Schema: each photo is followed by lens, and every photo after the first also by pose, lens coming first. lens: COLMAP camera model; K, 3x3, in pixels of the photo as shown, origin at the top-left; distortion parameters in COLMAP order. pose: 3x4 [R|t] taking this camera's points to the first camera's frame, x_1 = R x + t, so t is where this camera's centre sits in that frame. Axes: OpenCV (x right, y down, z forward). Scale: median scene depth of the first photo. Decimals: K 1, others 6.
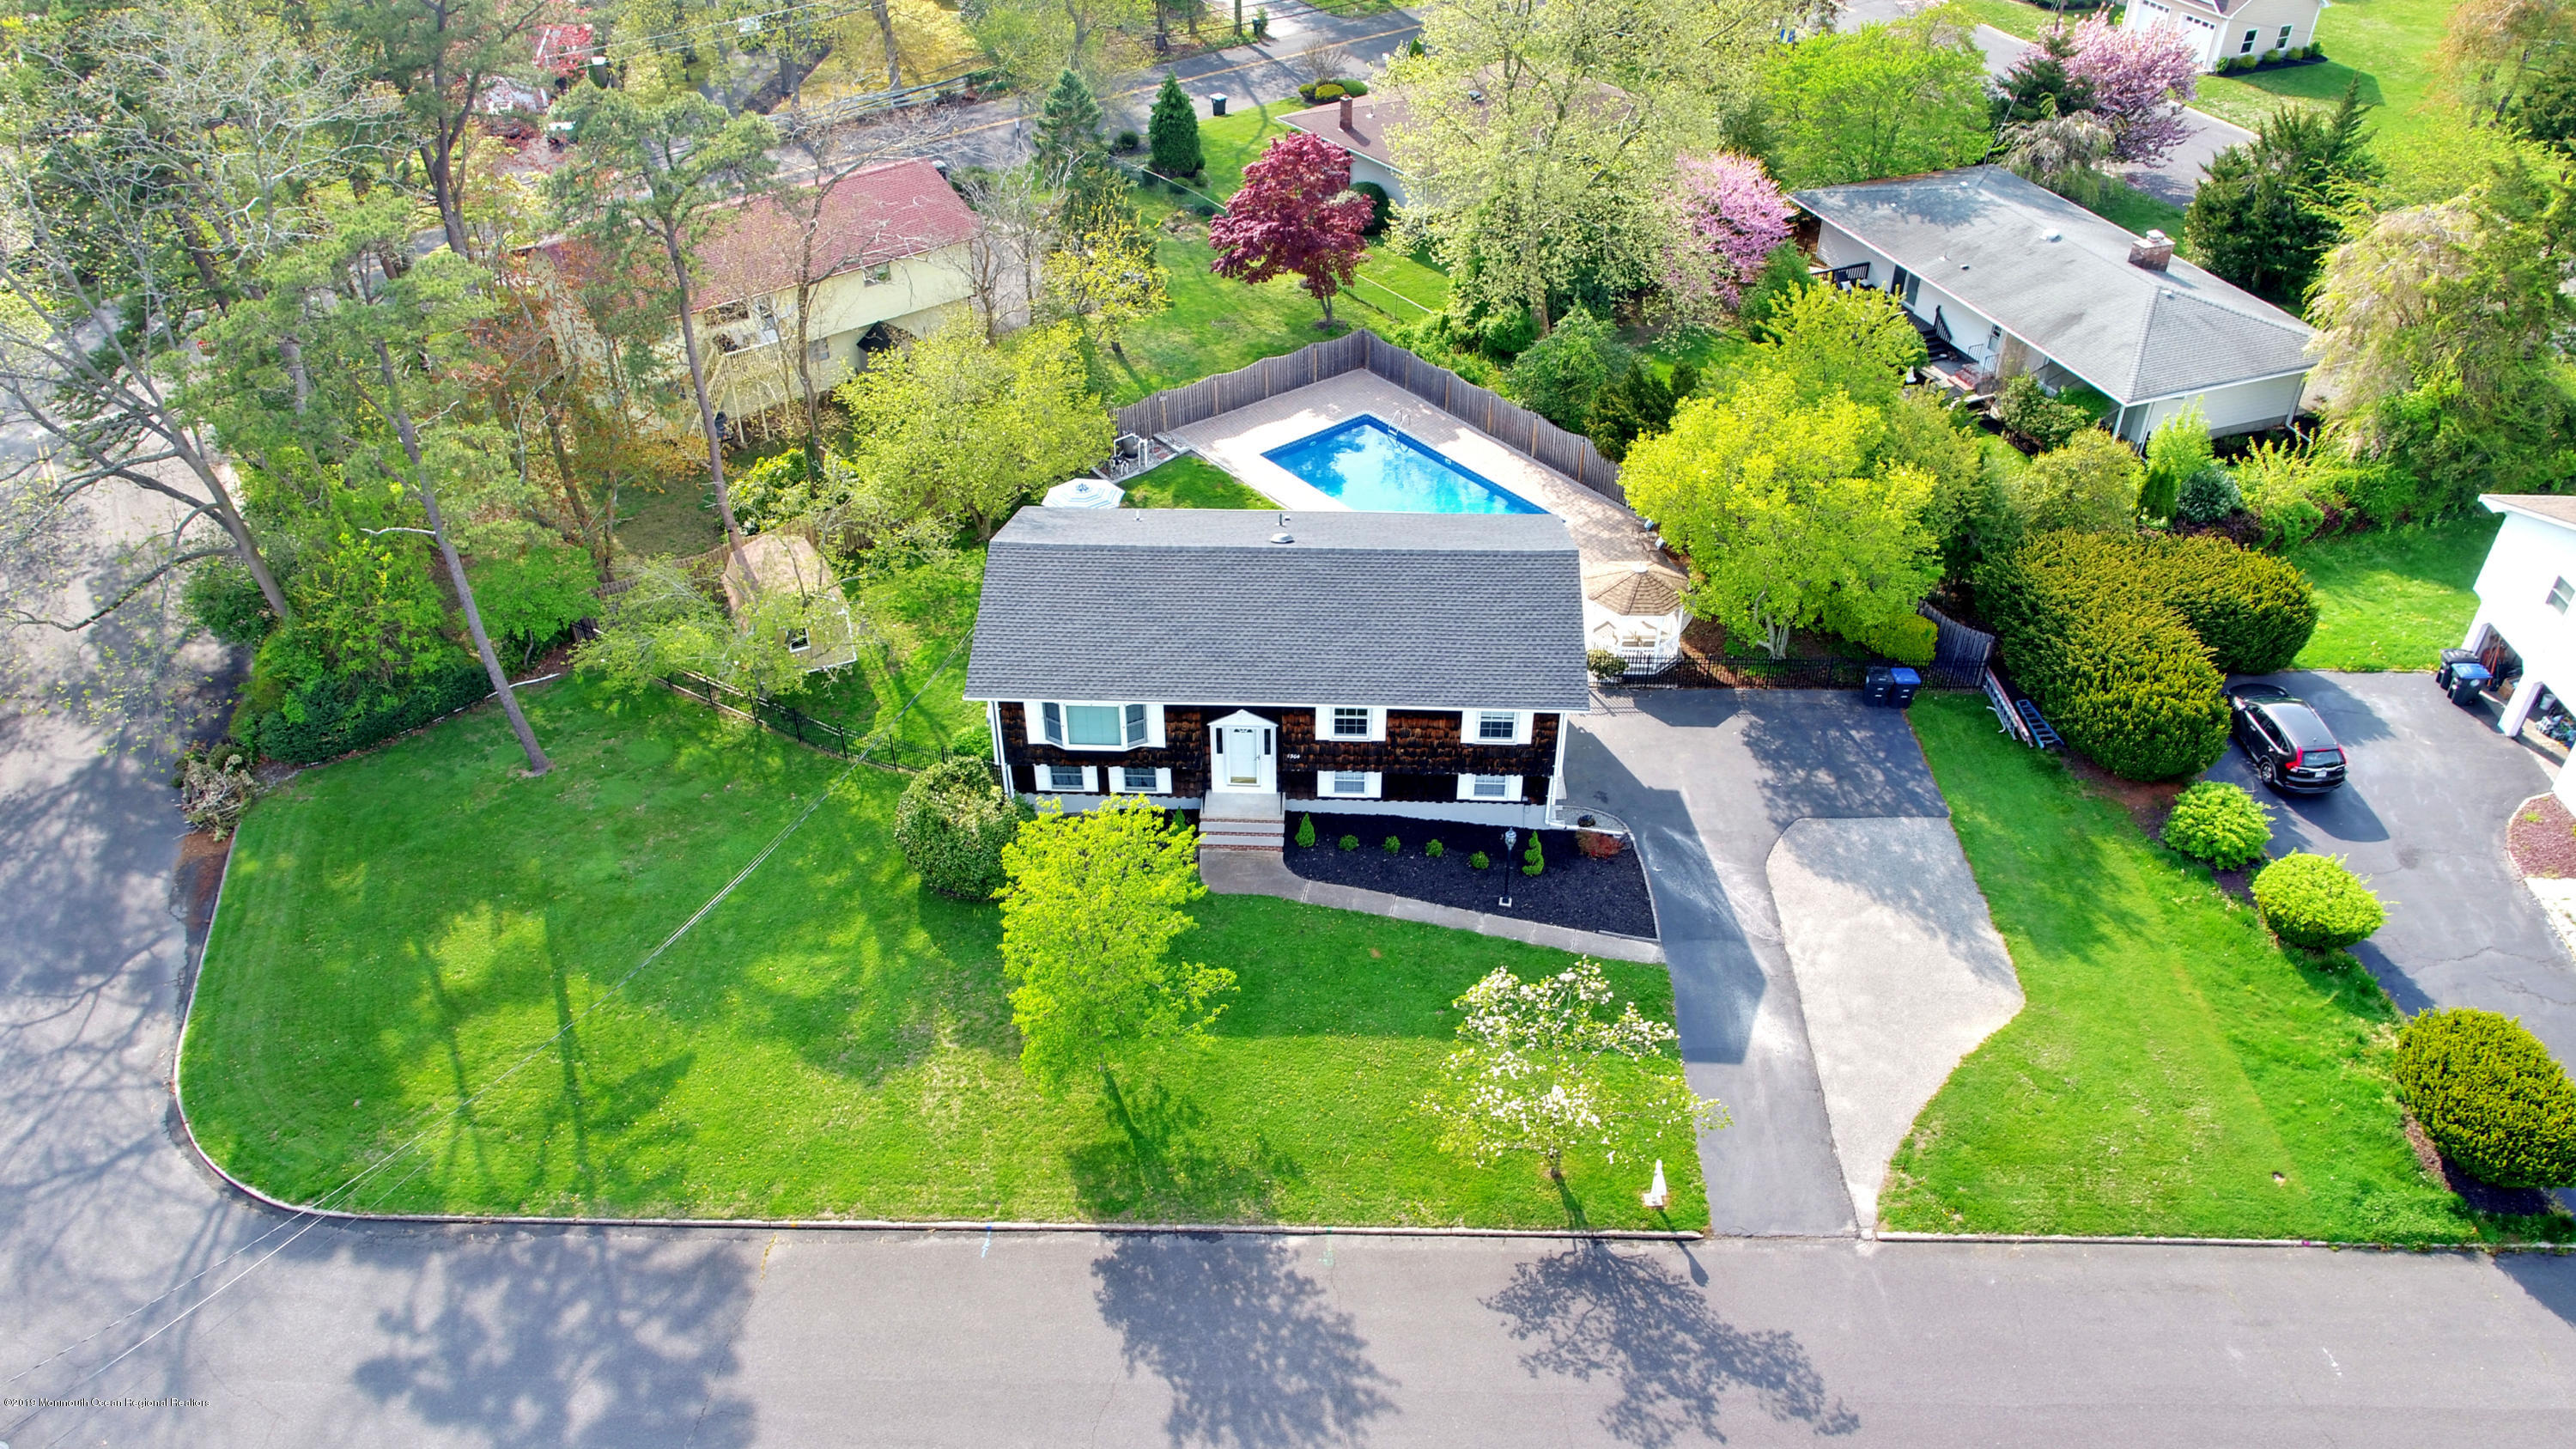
lens RADIAL K [[1829.3, 0, 1281.0], [0, 1829.3, 723.0], [0, 0, 1]] dist [0.003228, -0.005399]
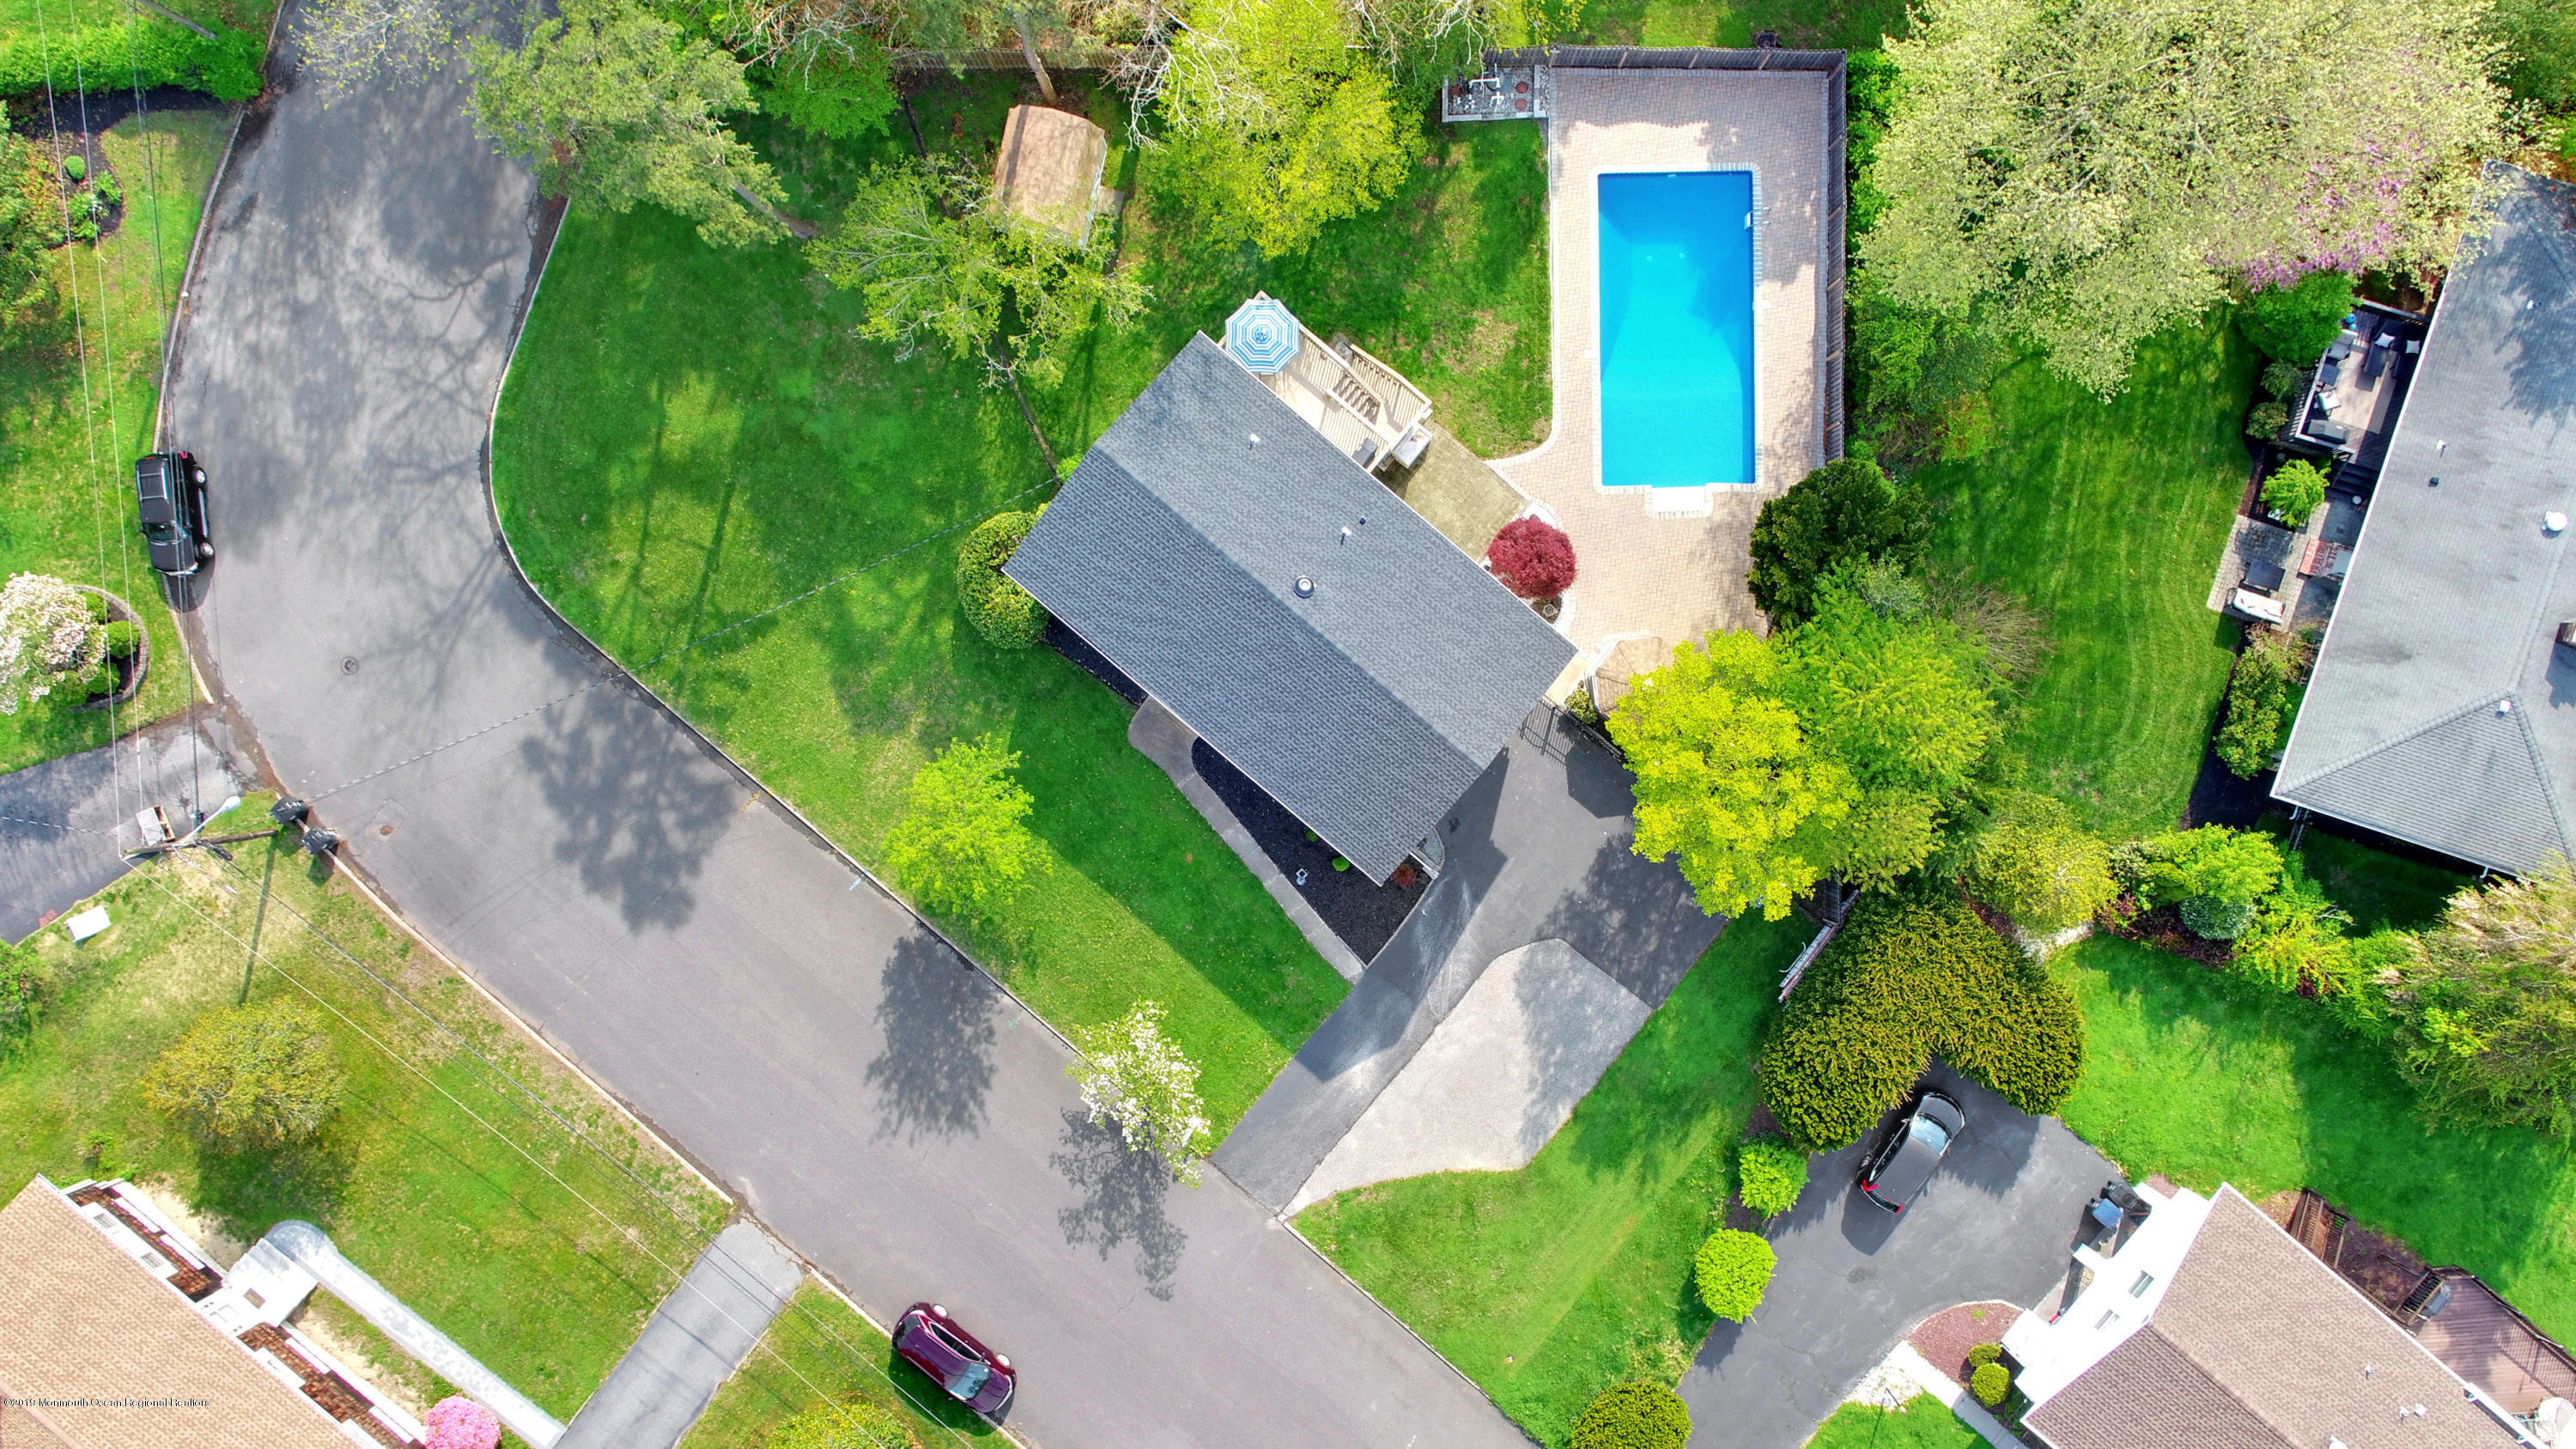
lens RADIAL K [[1829.3, 0, 1292.0], [0, 1829.3, 718.6], [0, 0, 1]] dist [0.003228, -0.005399]
pose [[0.793386, 0.608702, 0.004591, 0.040295], [-0.346840, 0.445850, 0.825179, -1.035849], [0.500241, -0.656277, 0.564853, 0.307915]]
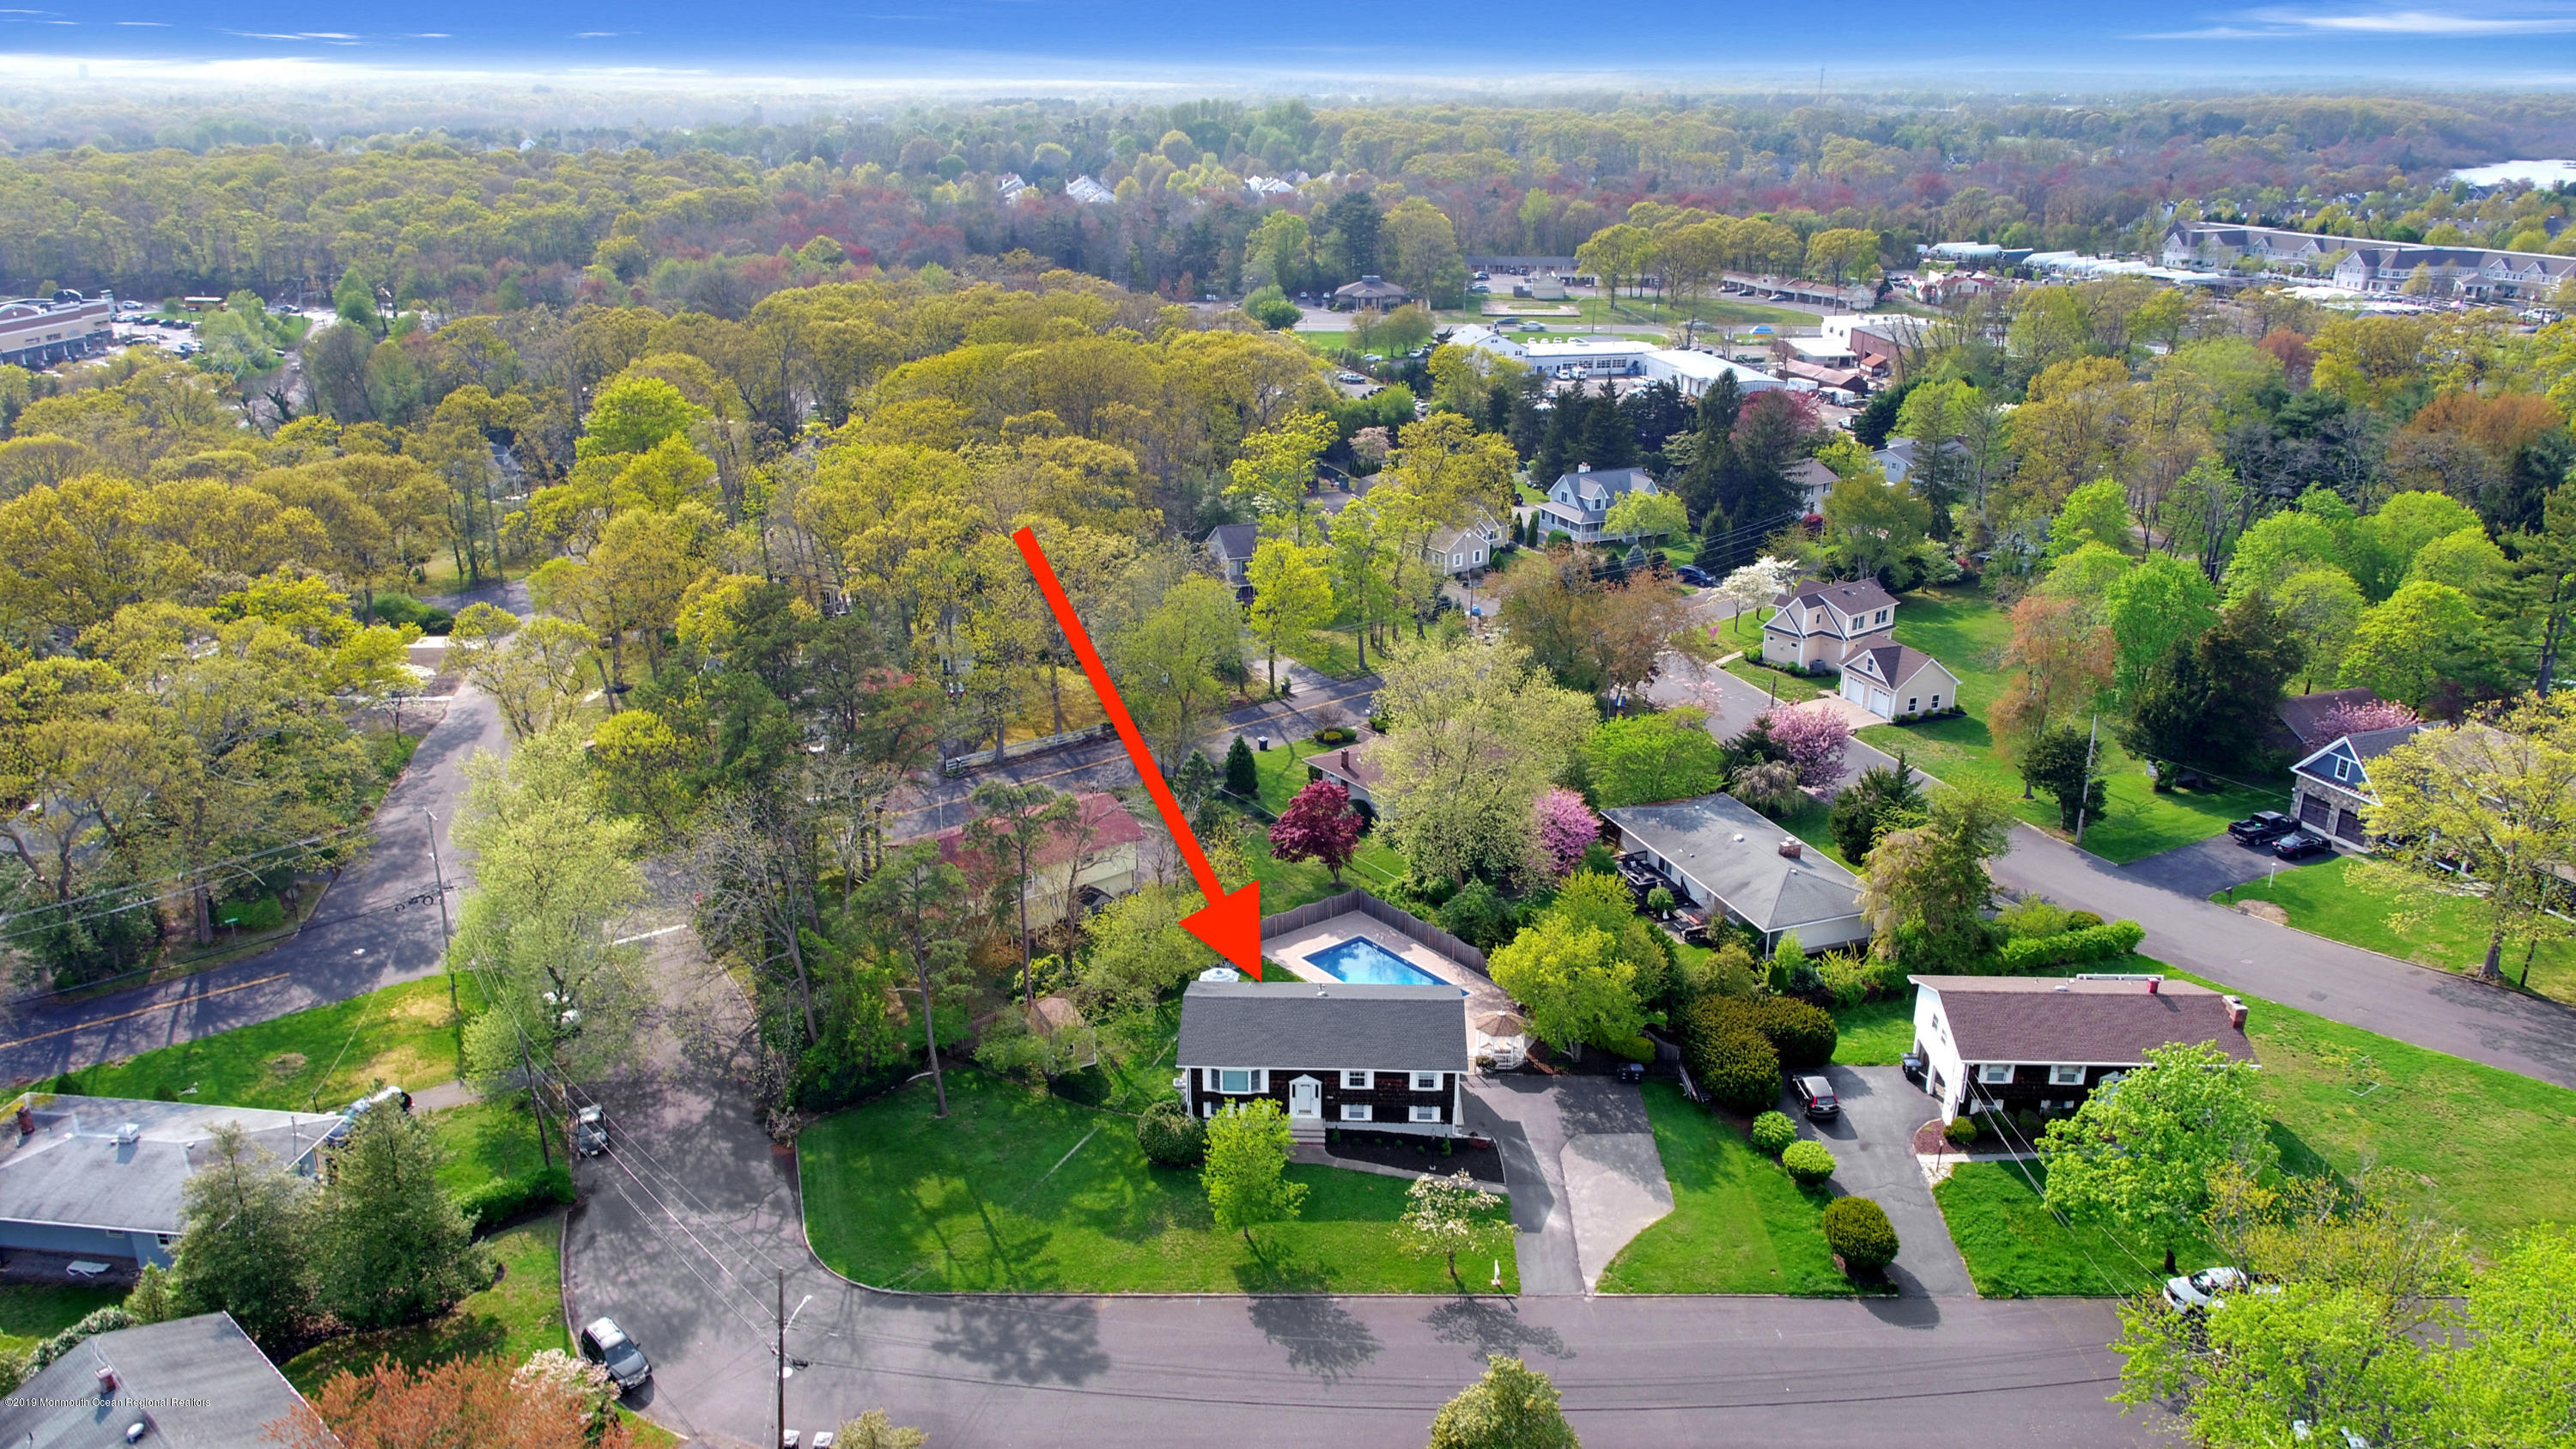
lens RADIAL K [[1829.3, 0, 1280.8], [0, 1829.3, 699.6], [0, 0, 1]] dist [0.003228, -0.005399]
pose [[0.999965, 0.002488, 0.007959, -0.066487], [-0.000031, 0.955548, -0.294836, 0.198703], [-0.008339, 0.294826, 0.955515, -1.122022]]
